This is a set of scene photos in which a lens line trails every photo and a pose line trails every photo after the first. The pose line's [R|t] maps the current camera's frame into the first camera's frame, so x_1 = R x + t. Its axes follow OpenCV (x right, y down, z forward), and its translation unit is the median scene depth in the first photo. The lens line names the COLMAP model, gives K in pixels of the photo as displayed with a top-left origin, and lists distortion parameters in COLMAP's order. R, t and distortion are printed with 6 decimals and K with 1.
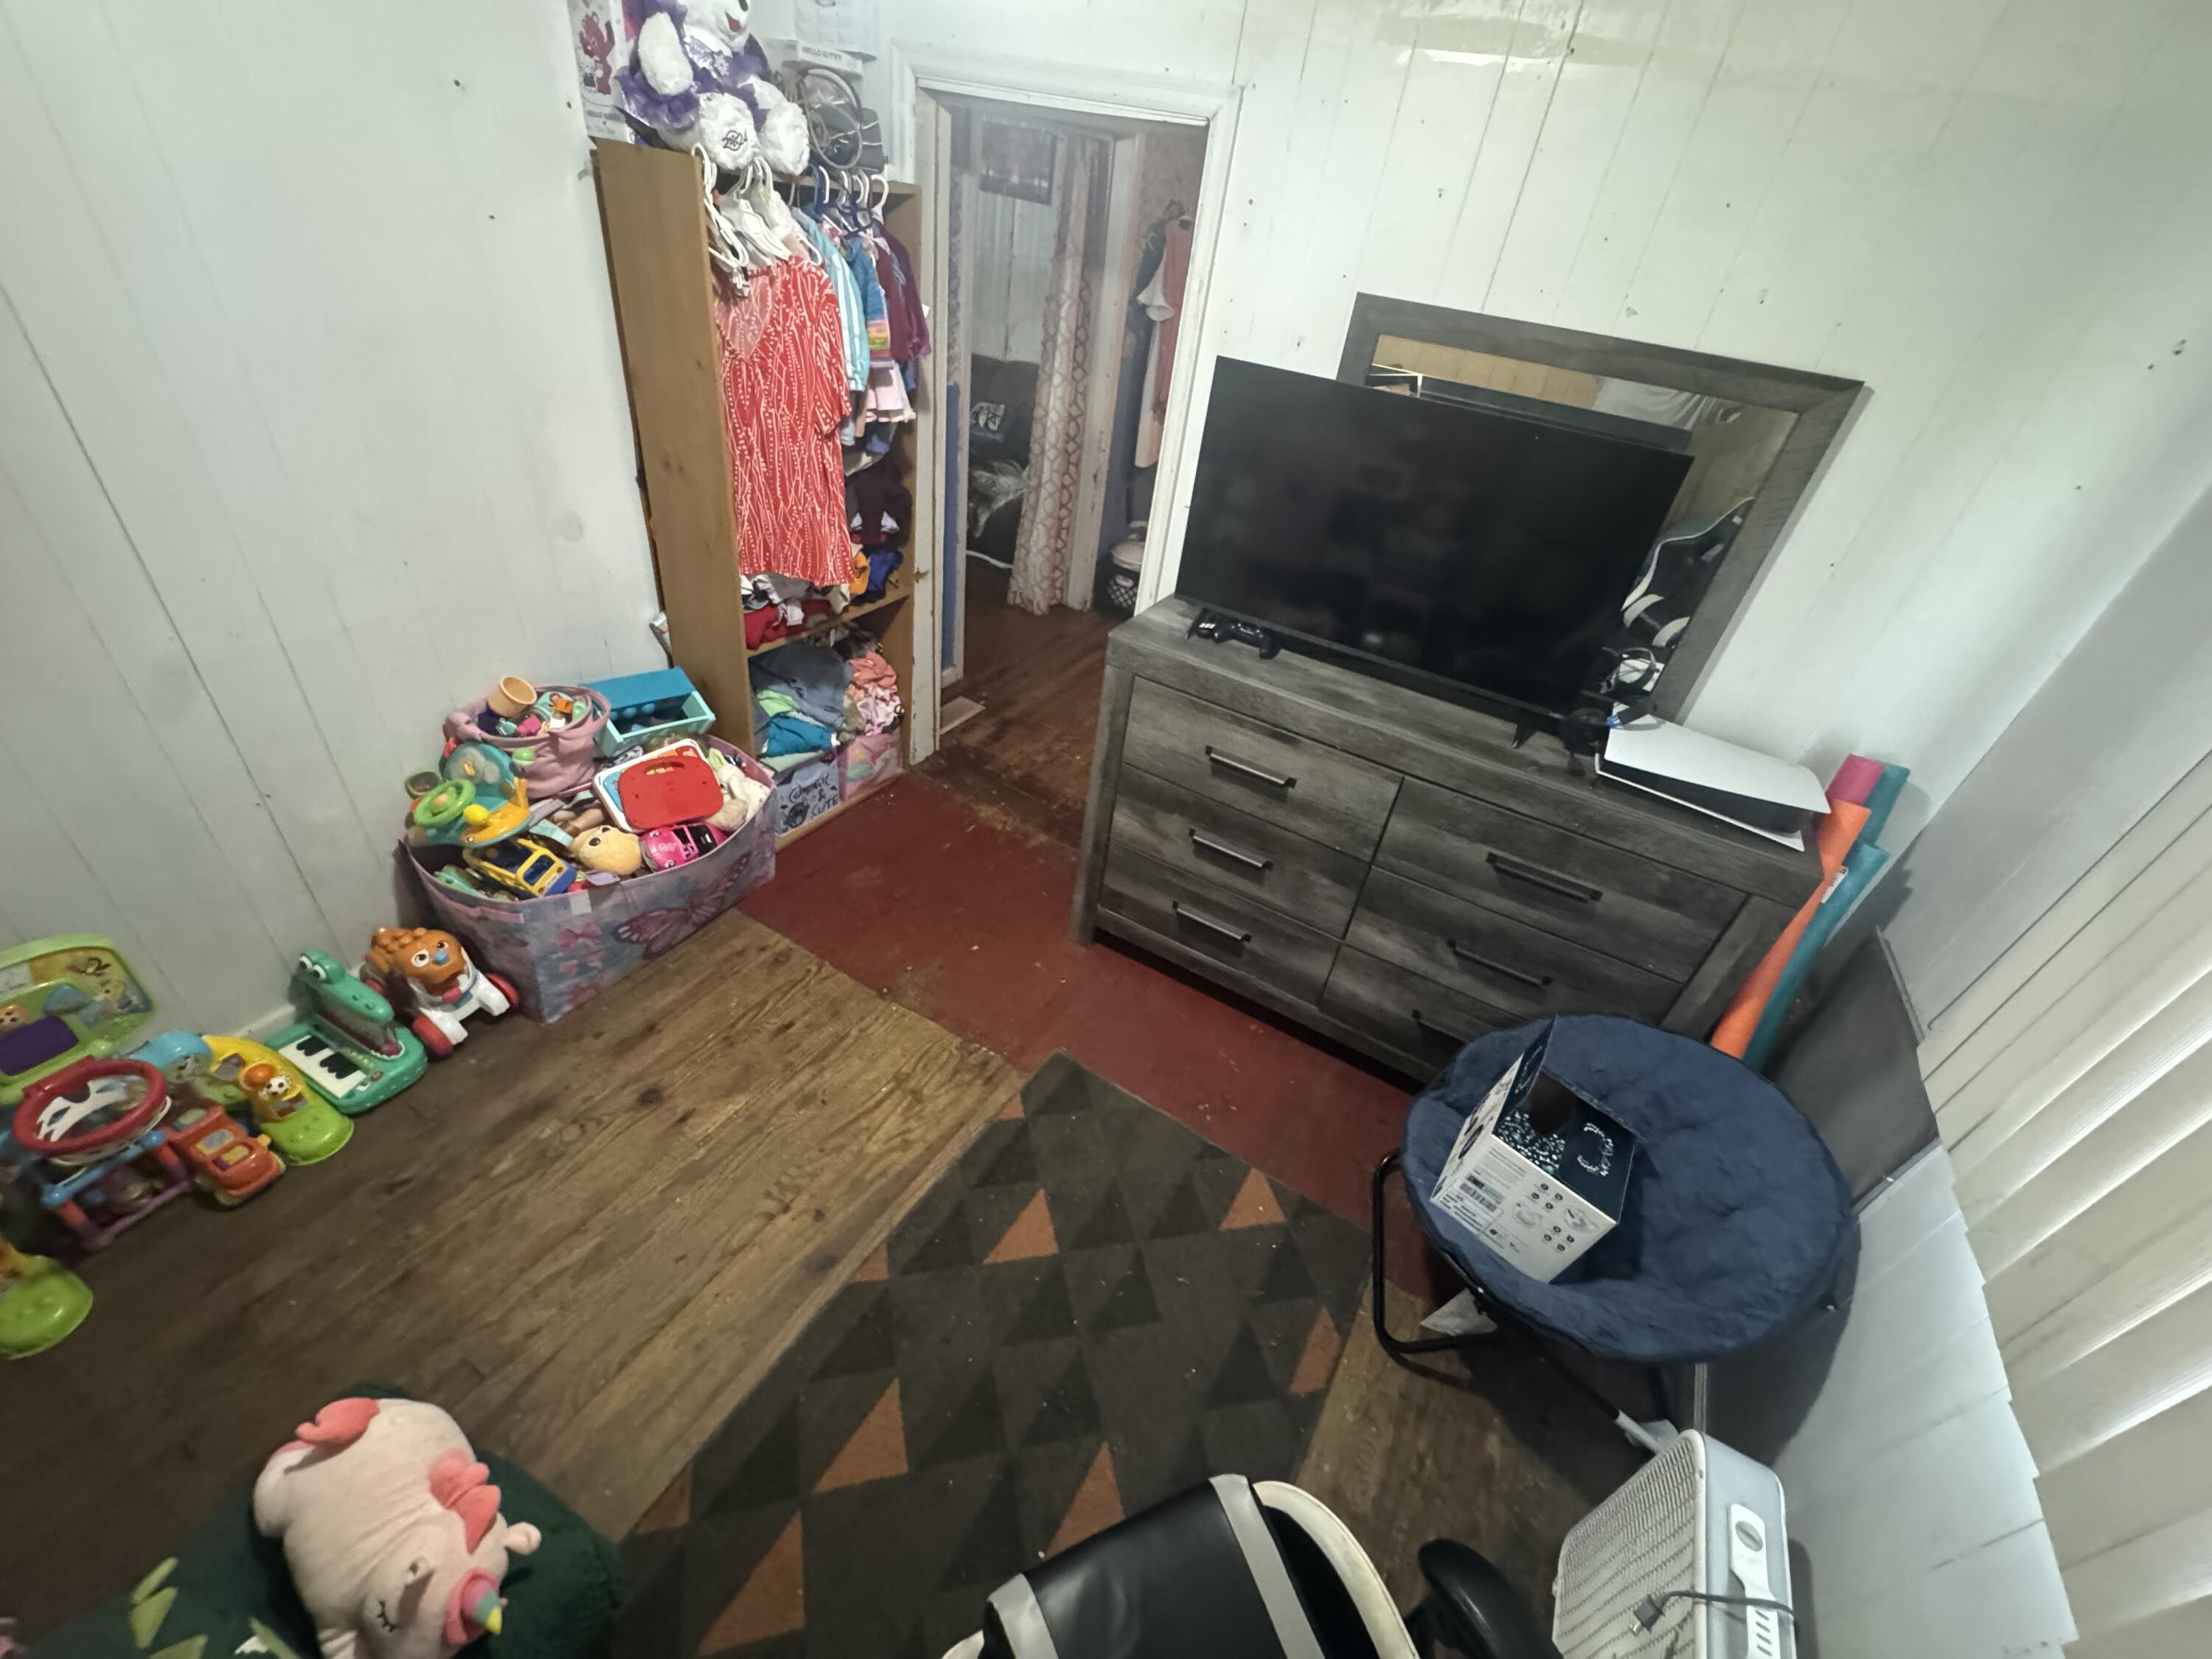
lens RADIAL K [[894.6, 0, 1106.0], [0, 894.6, 829.5], [0, 0, 1]] dist [-0.000835, -0.000266]
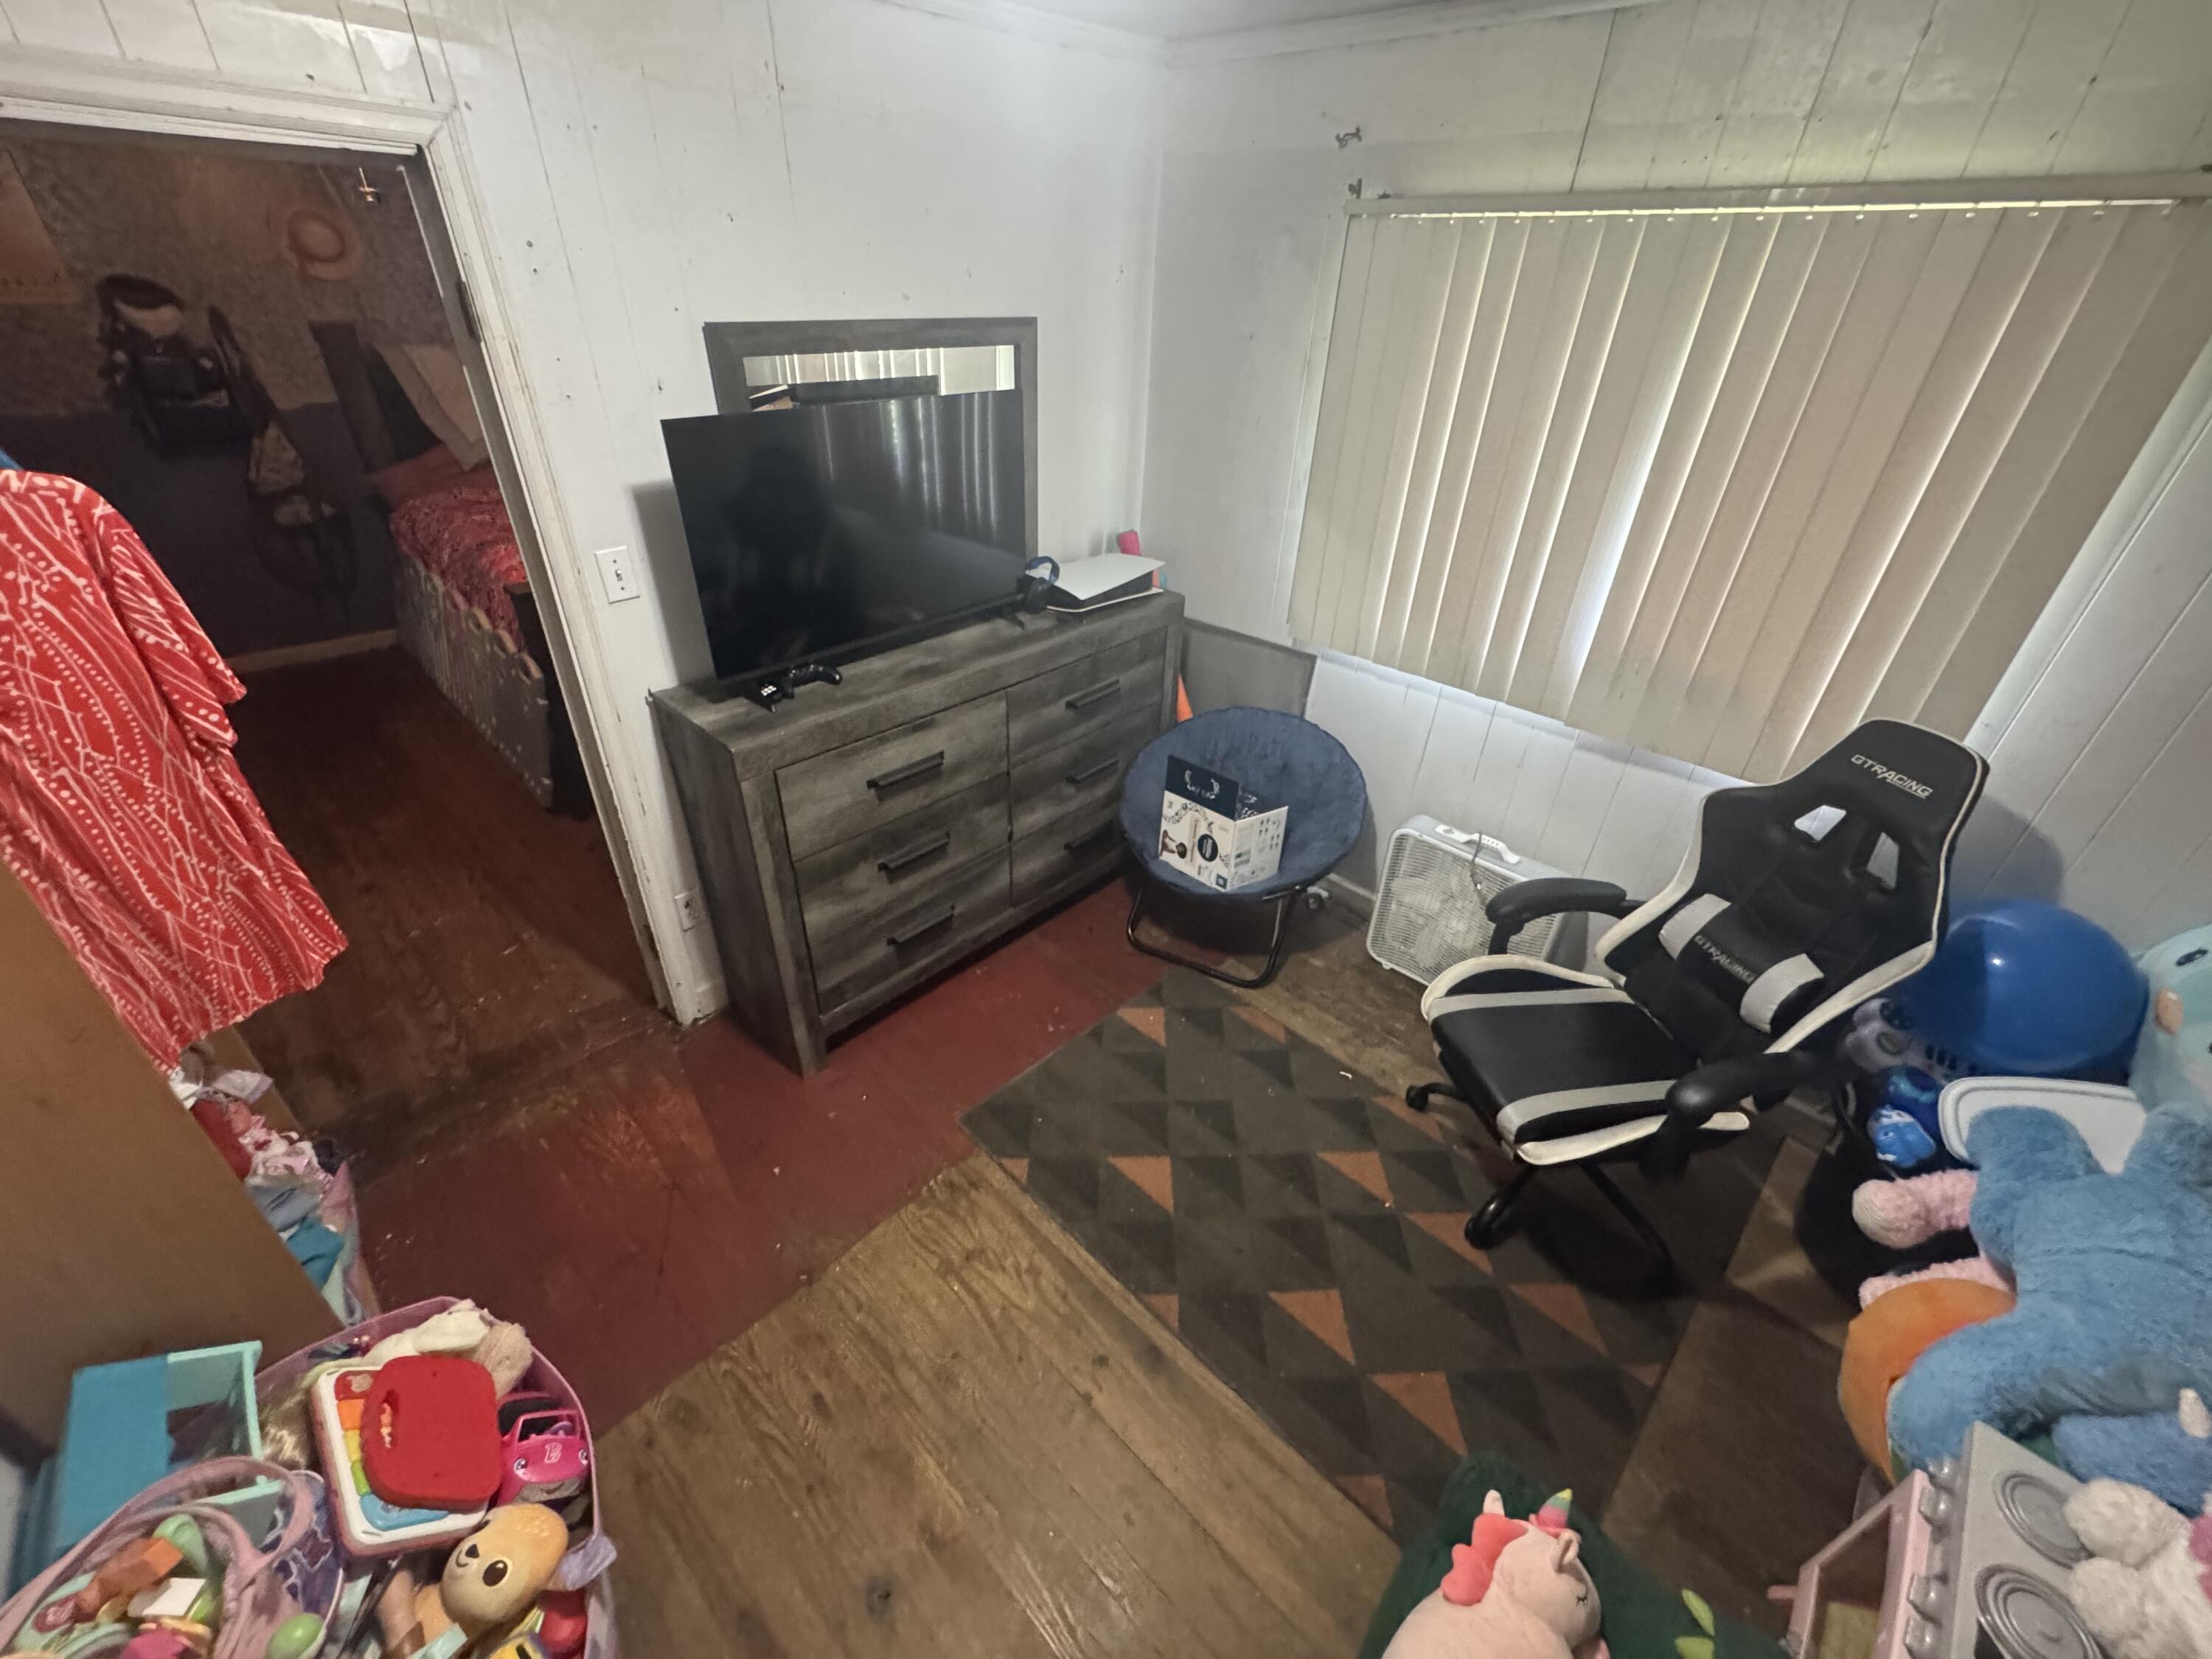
lens RADIAL K [[885.7, 0, 1102.8], [0, 885.7, 828.3], [0, 0, 1]] dist [-0.003039, 0.000124]
pose [[0.241692, -0.614517, 0.750969, -0.621806], [0.565332, 0.718177, 0.405736, -0.320631], [-0.788660, 0.326484, 0.520984, 0.305005]]
